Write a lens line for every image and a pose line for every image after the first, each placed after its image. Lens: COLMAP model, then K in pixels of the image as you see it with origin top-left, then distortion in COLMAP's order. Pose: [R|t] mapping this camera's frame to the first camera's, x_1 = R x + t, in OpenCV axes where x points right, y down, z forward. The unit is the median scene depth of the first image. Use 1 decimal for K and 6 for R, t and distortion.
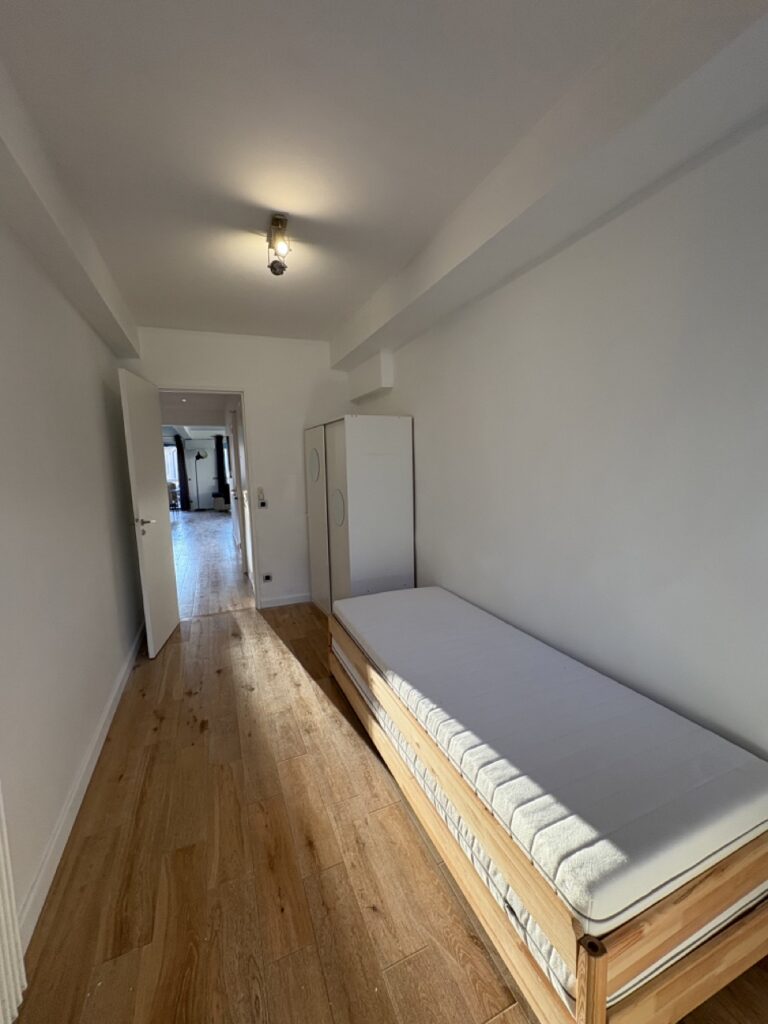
lens RADIAL K [[411.7, 0, 381.4], [0, 411.7, 515.6], [0, 0, 1]] dist [0.001069, 0.000011]
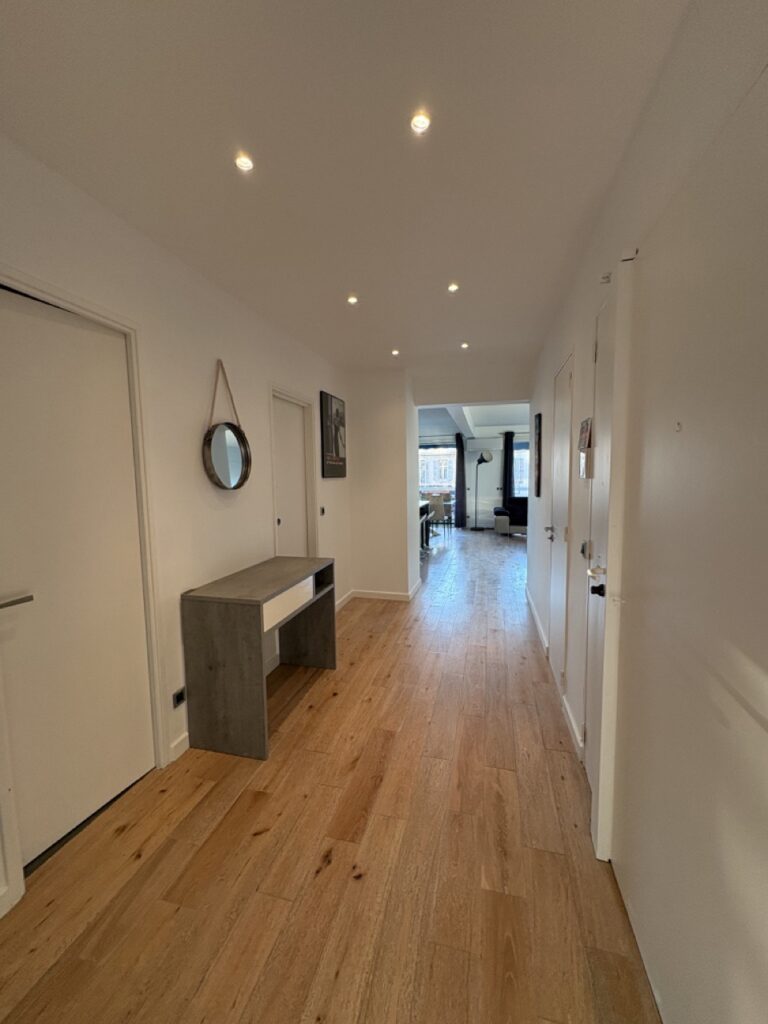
lens RADIAL K [[411.7, 0, 377.6], [0, 411.7, 510.8], [0, 0, 1]] dist [0.001069, 0.000011]
pose [[0.792154, 0.075146, -0.605677, -0.124660], [-0.084984, 0.996304, 0.012462, -0.041984], [0.604375, 0.041601, 0.795613, 0.274686]]
